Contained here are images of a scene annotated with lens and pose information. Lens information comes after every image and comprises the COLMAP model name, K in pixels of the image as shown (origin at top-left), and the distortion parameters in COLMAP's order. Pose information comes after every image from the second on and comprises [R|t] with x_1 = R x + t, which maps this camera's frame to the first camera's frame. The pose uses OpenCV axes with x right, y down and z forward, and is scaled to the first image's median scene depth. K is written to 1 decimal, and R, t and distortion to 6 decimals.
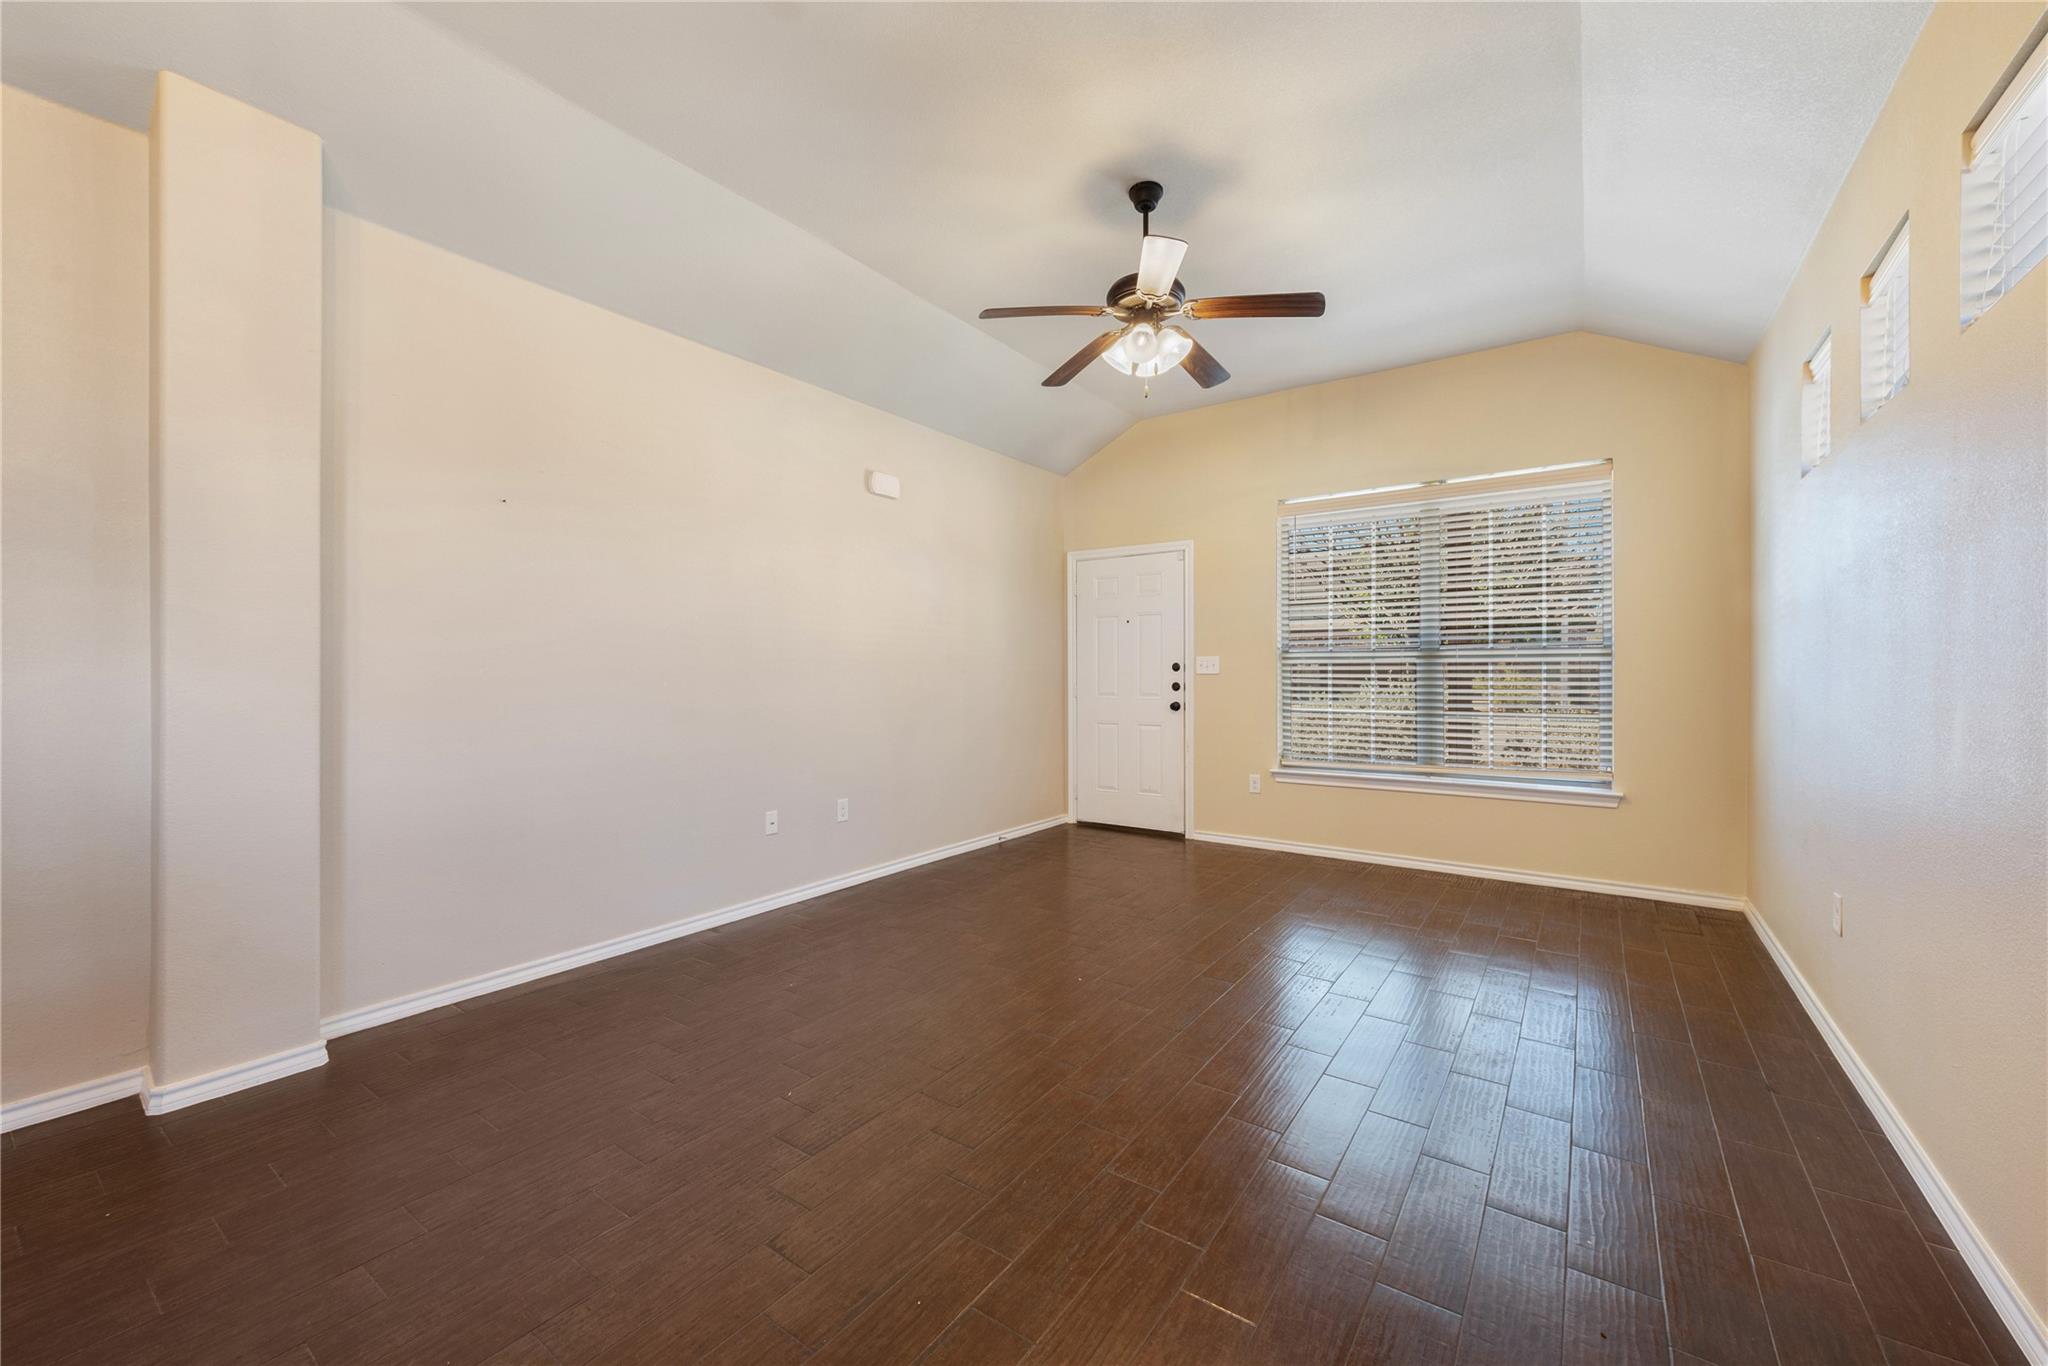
lens RADIAL K [[801.0, 0, 1026.8], [0, 801.0, 684.6], [0, 0, 1]] dist [0.004010, 0.000868]
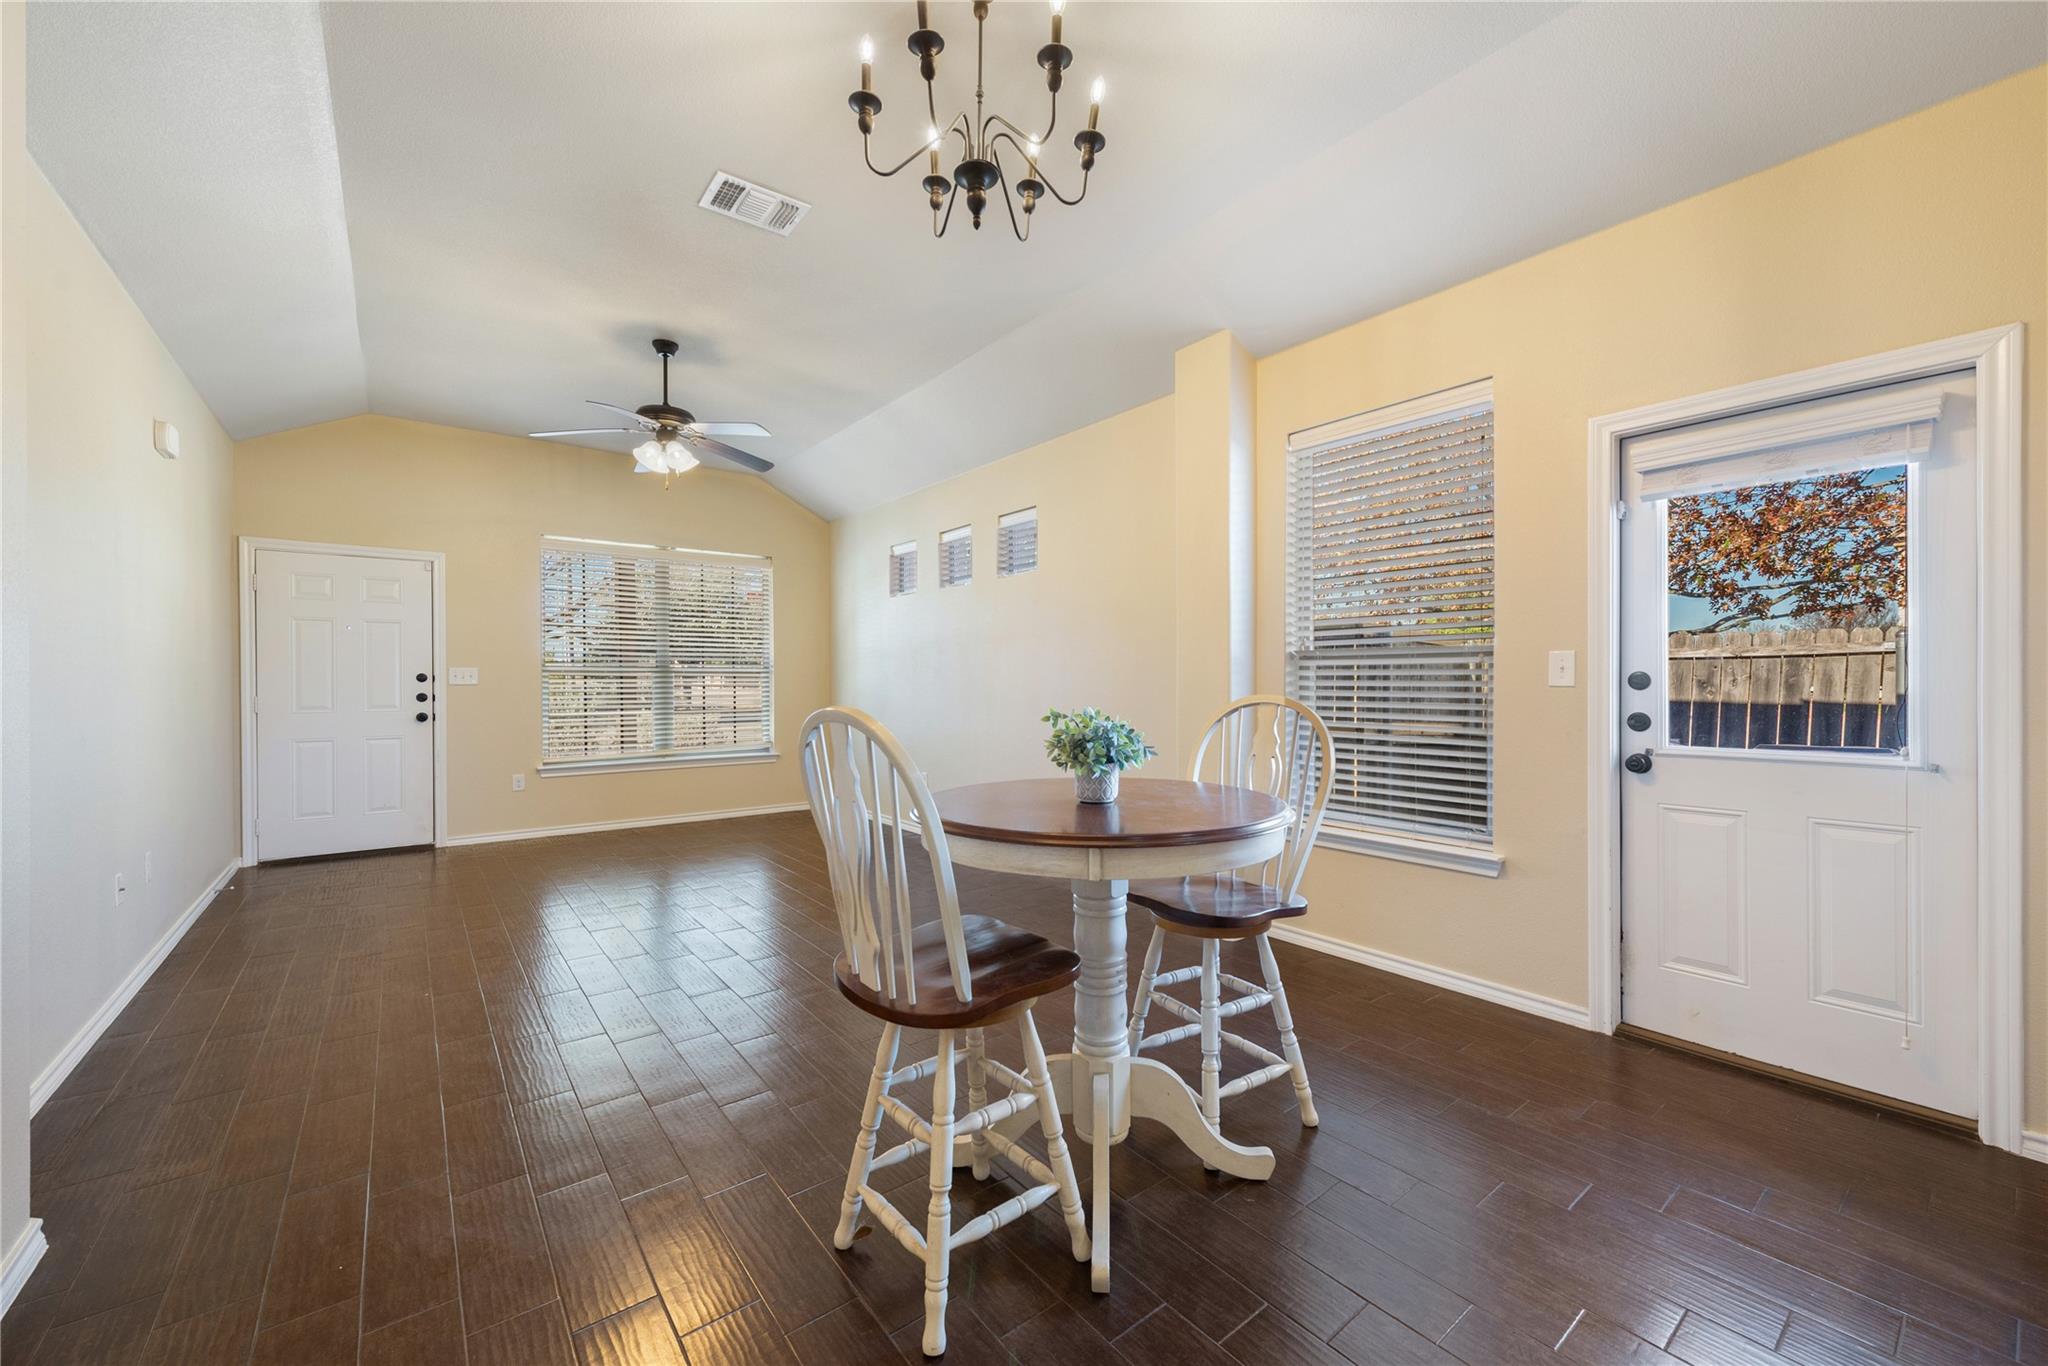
lens RADIAL K [[801.0, 0, 1021.4], [0, 801.0, 682.4], [0, 0, 1]] dist [0.004010, 0.000868]
pose [[0.295404, 0.000927, 0.955372, -0.551895], [0.015756, 0.999859, -0.005842, 0.001254], [-0.955242, 0.016778, 0.295348, -0.007180]]
